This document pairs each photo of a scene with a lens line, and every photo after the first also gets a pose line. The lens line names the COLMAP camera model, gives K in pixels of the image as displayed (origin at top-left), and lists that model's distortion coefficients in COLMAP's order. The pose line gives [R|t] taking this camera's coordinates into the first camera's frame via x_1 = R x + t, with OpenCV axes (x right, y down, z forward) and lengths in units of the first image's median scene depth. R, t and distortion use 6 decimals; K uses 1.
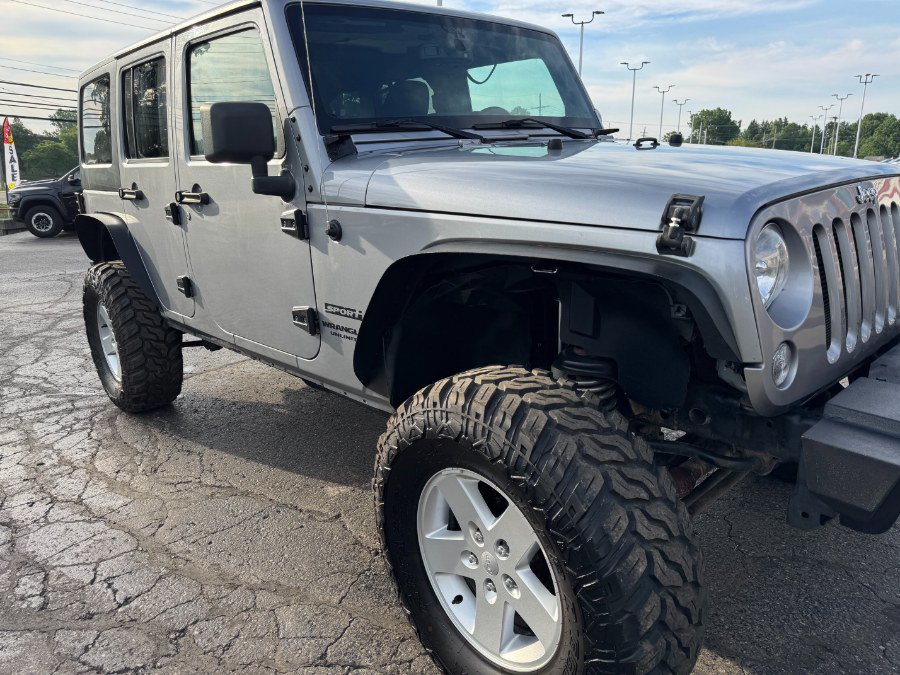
lens RADIAL K [[632.3, 0, 450.0], [0, 632.3, 337.5], [0, 0, 1]] dist [0.045985, -0.062327]
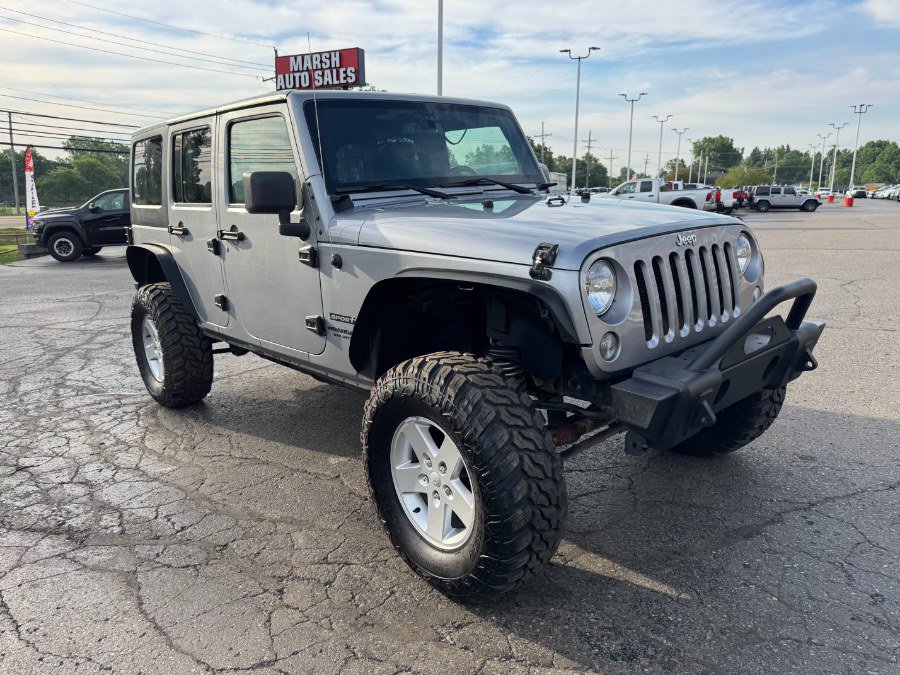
lens RADIAL K [[637.2, 0, 450.0], [0, 637.2, 337.5], [0, 0, 1]] dist [0.041272, -0.047225]
pose [[0.999962, 0.004190, -0.007639, 0.071710], [-0.004482, 0.999245, -0.038602, 0.048180], [0.007472, 0.038635, 0.999225, -0.365468]]
